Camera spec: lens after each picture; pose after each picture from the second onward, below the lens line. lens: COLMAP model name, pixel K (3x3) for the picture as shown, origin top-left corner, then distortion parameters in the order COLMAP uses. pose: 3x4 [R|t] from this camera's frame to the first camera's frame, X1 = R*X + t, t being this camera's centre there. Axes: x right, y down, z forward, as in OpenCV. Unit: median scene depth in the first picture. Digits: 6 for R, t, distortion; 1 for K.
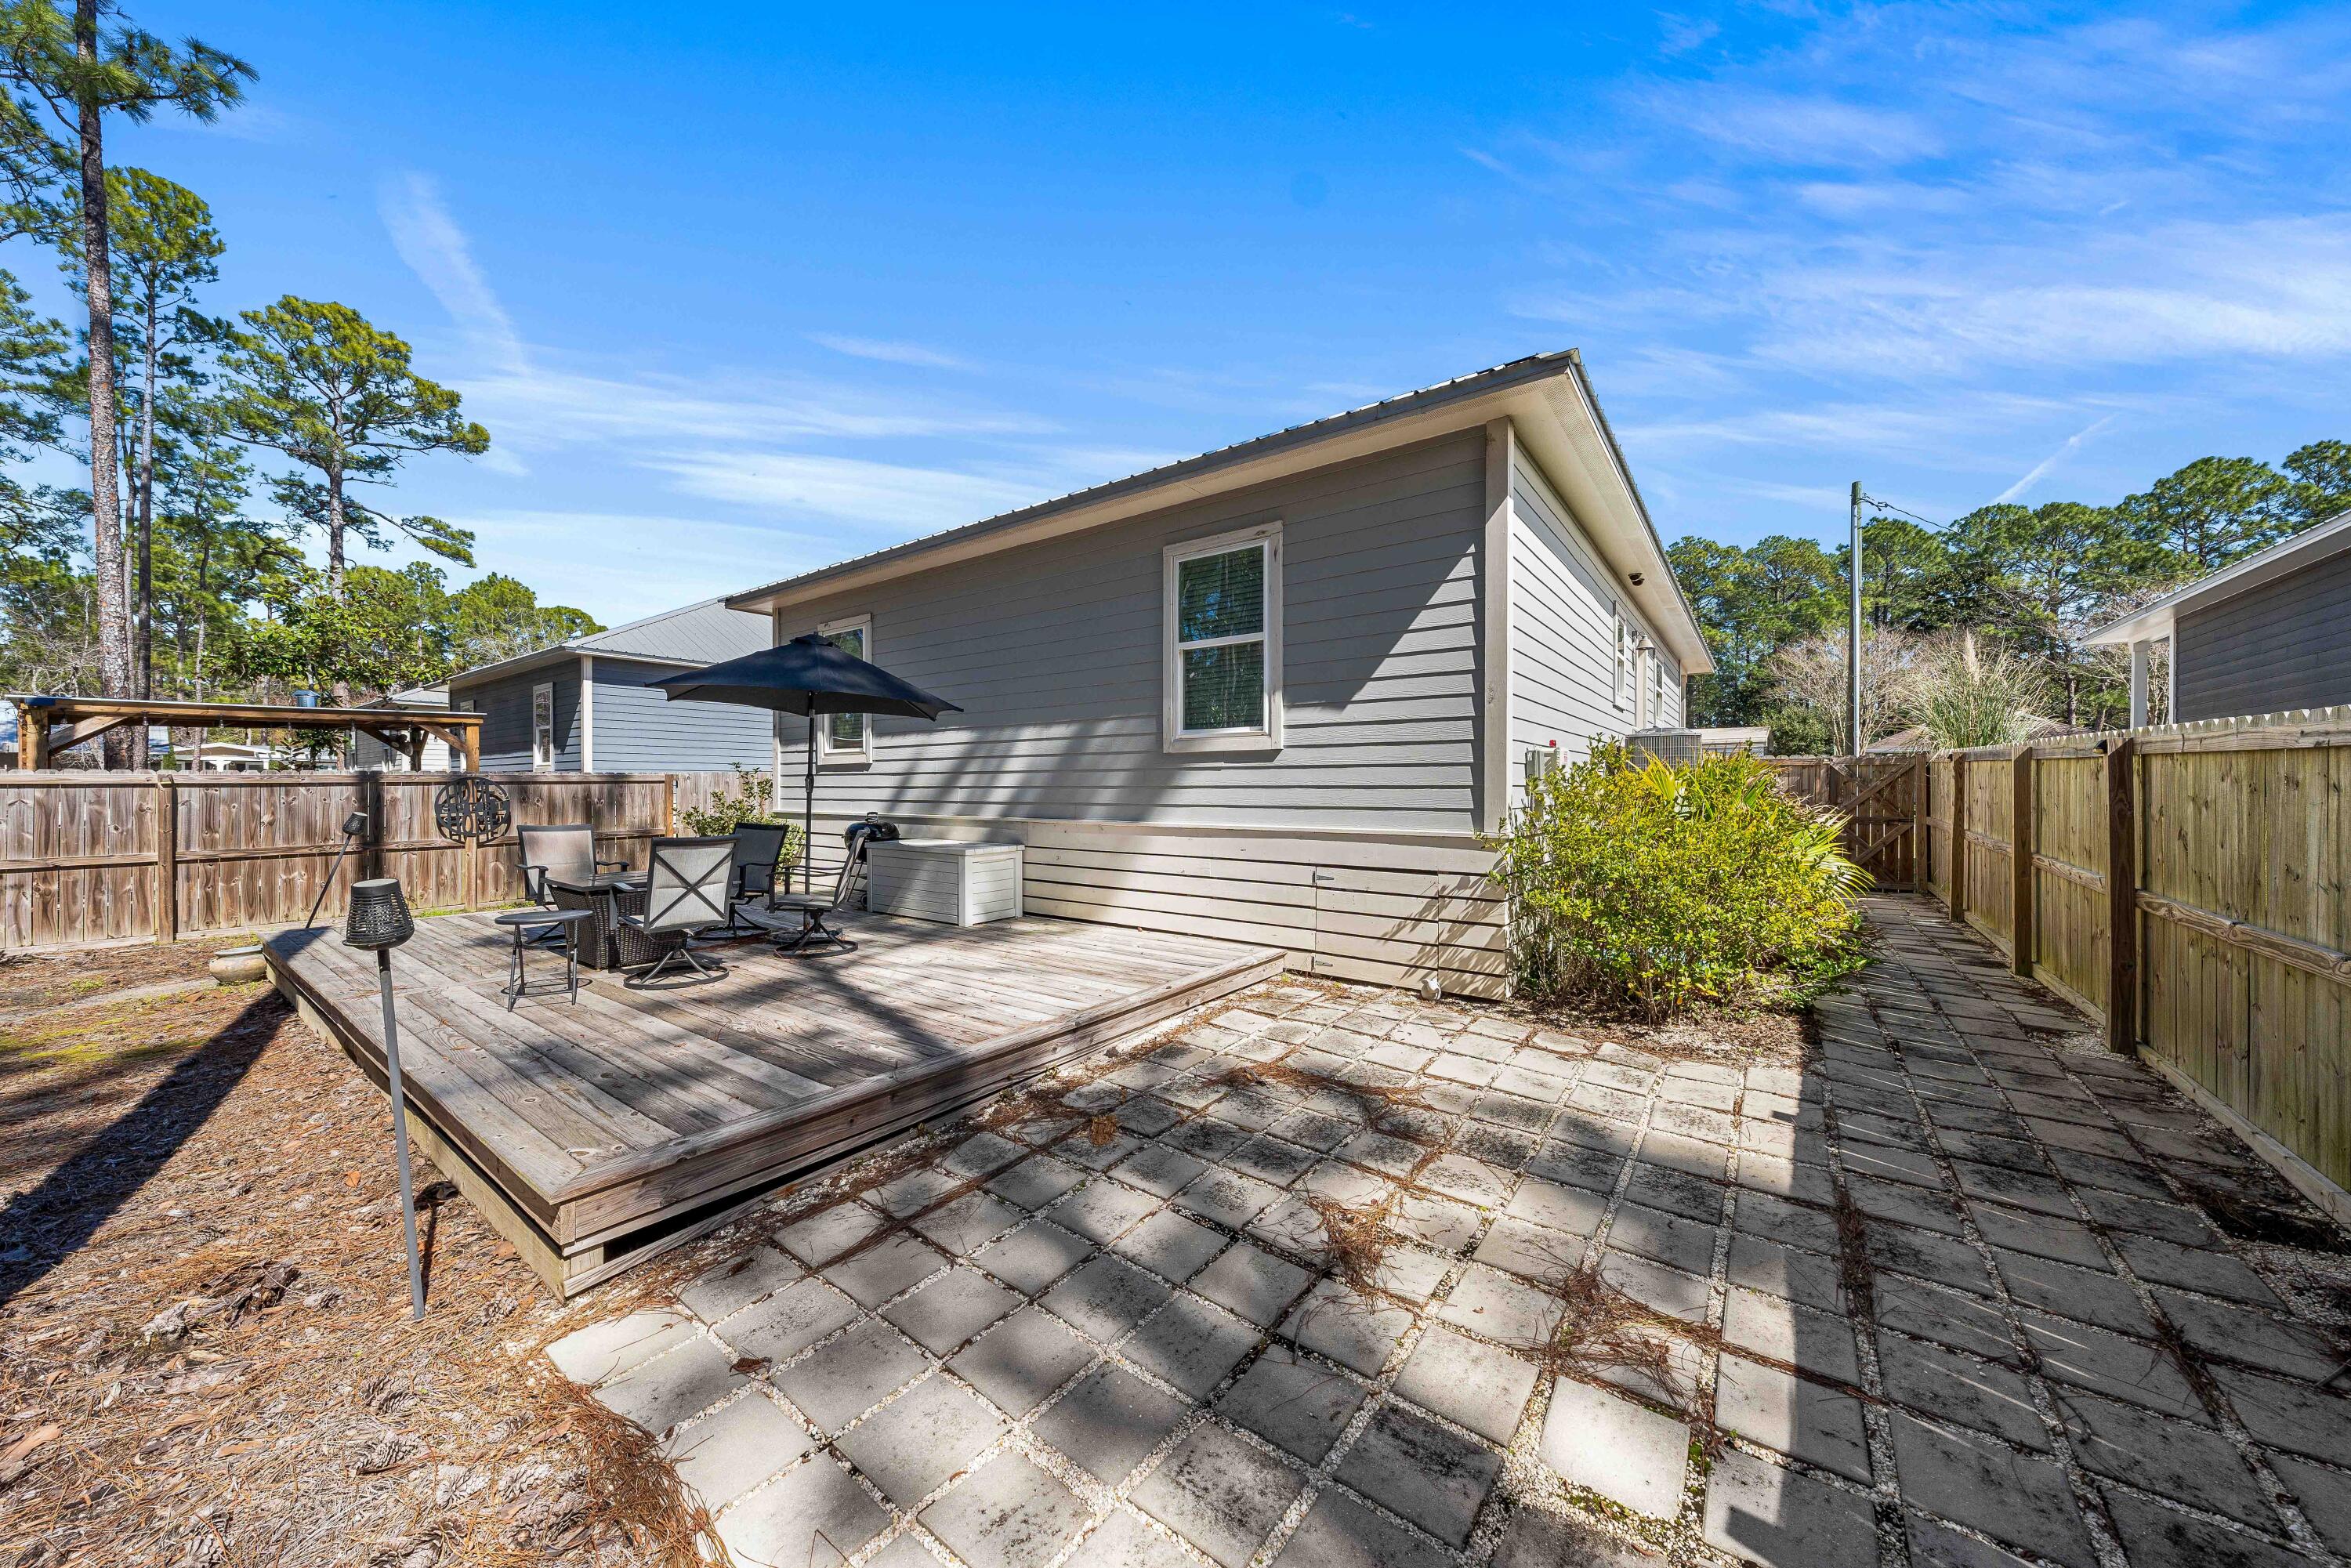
lens RADIAL K [[811.1, 0, 1173.9], [0, 811.1, 779.6], [0, 0, 1]] dist [-0.000173, 0.000118]
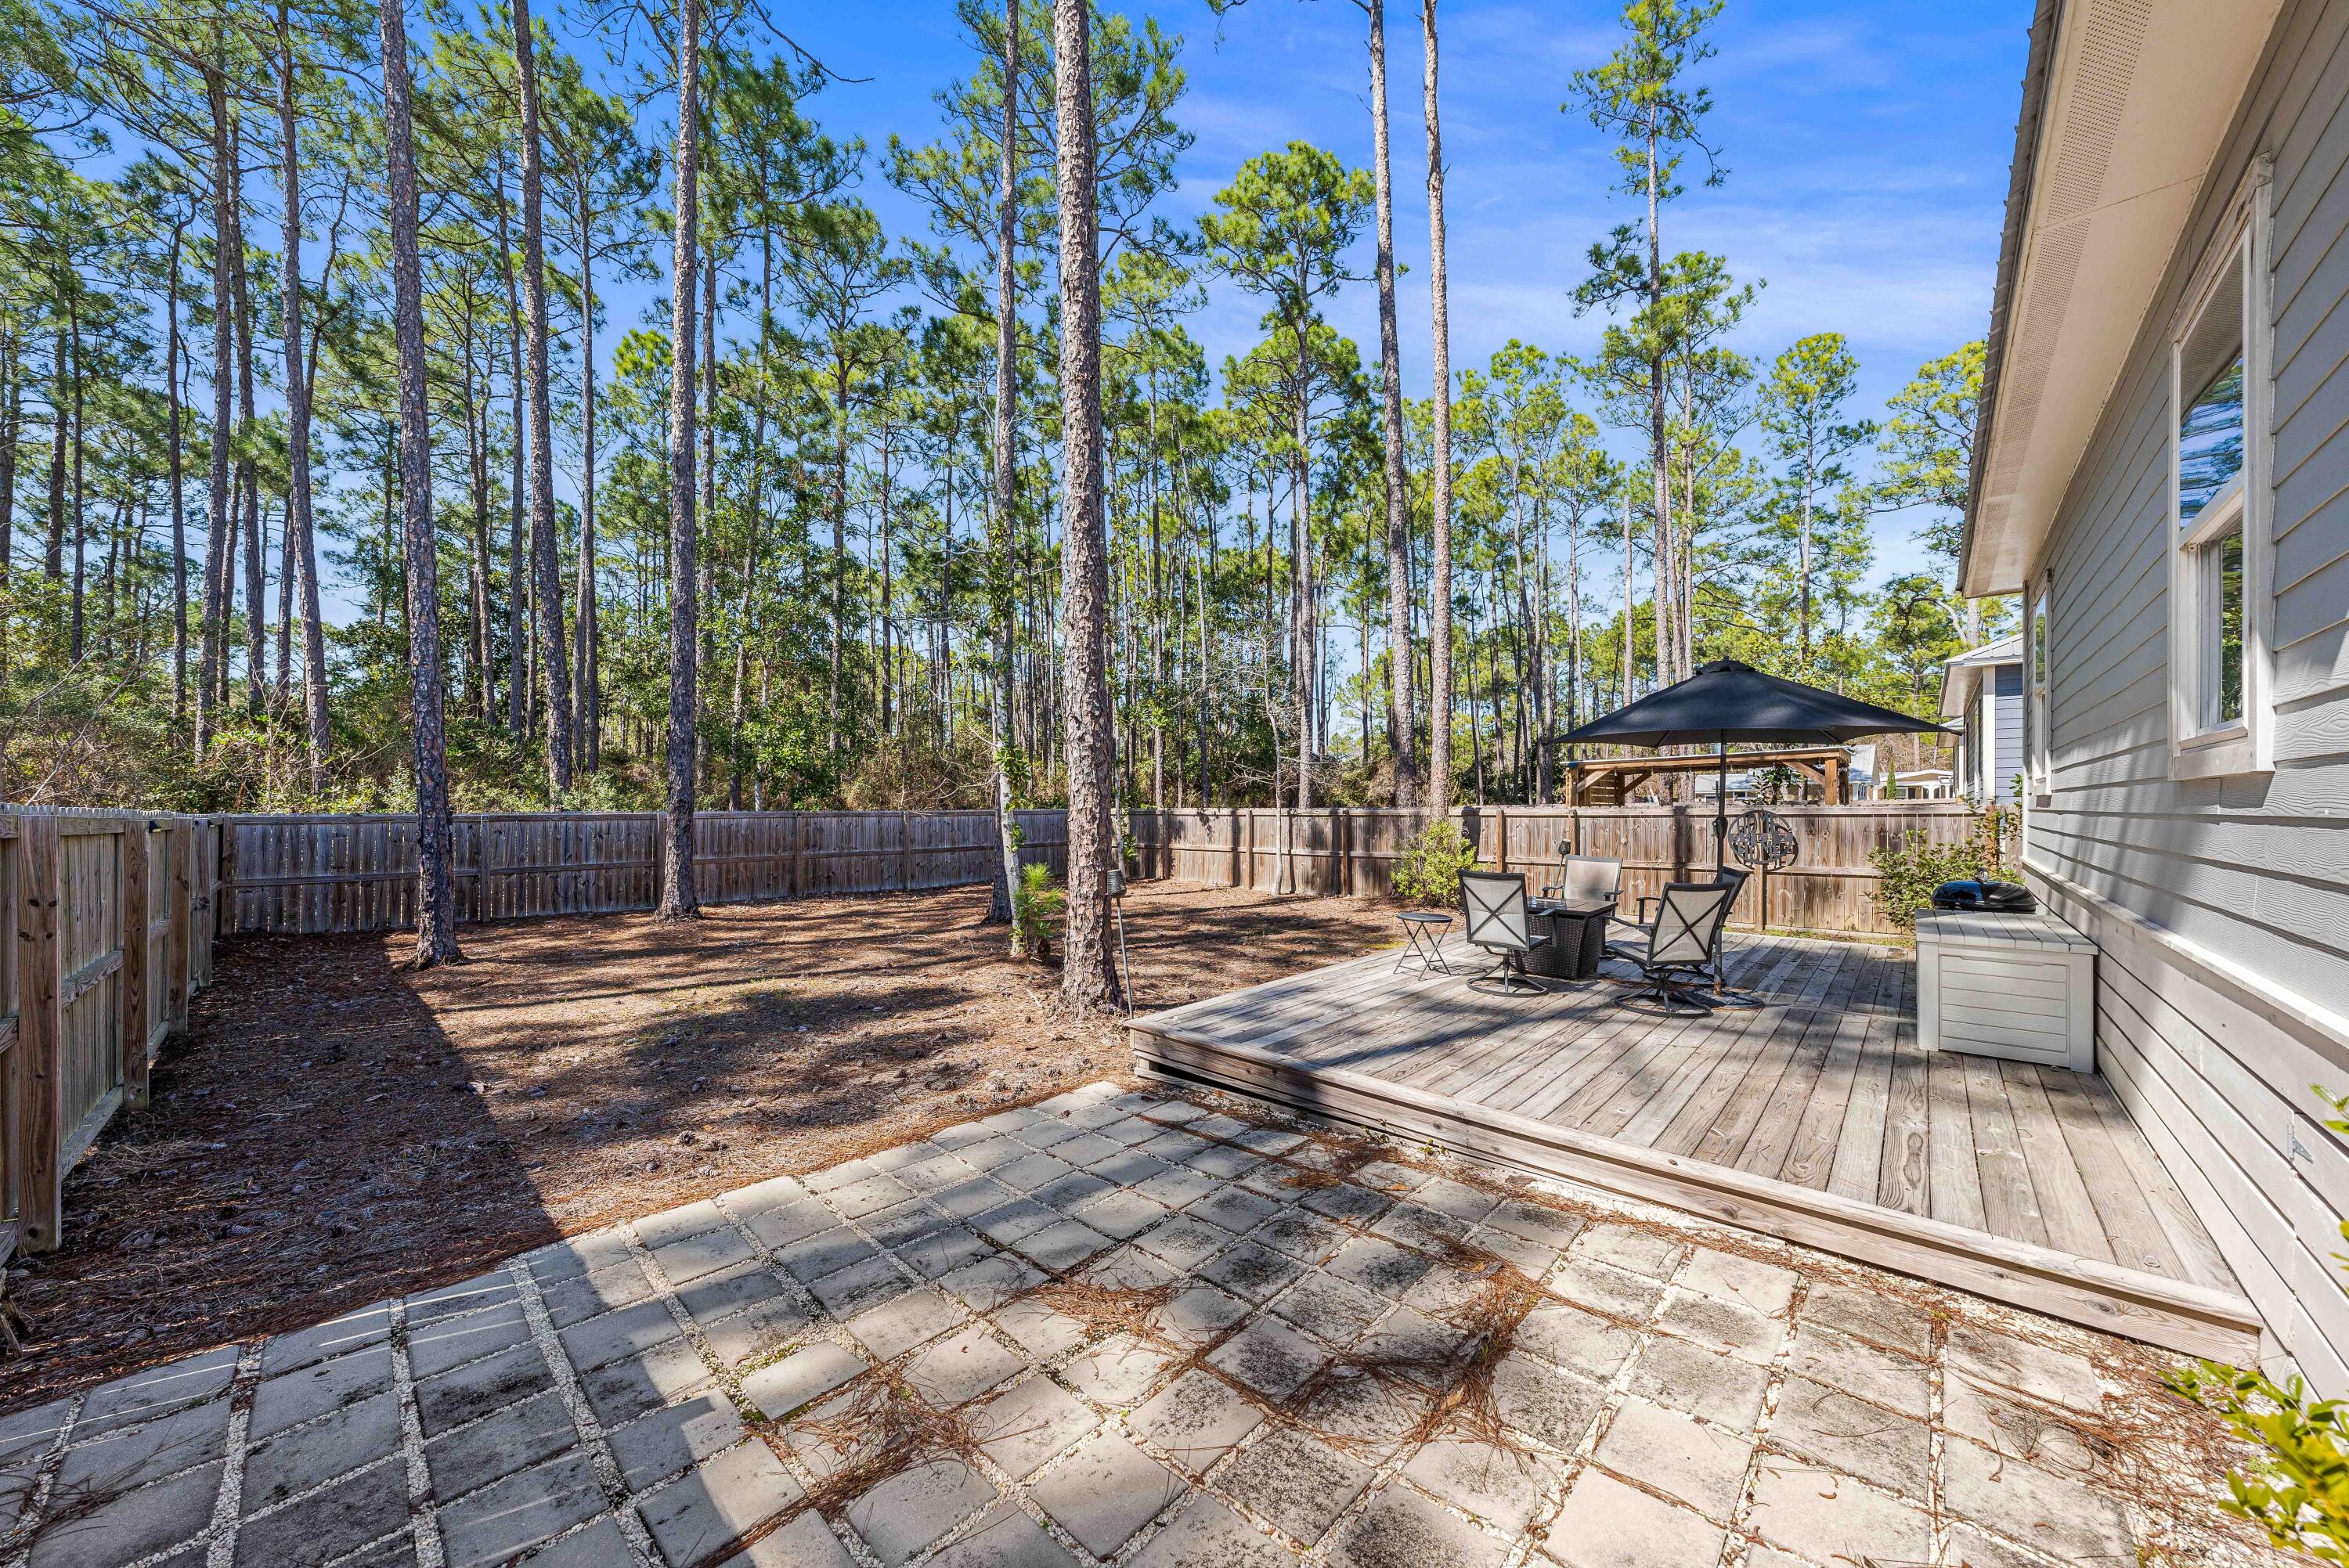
lens RADIAL K [[810.3, 0, 1172.9], [0, 810.3, 779.6], [0, 0, 1]] dist [-0.000173, 0.000118]
pose [[-0.110493, -0.031480, -0.993378, 0.858944], [0.009355, 0.999421, -0.032712, -0.041406], [0.993833, -0.012907, -0.110135, 0.835274]]
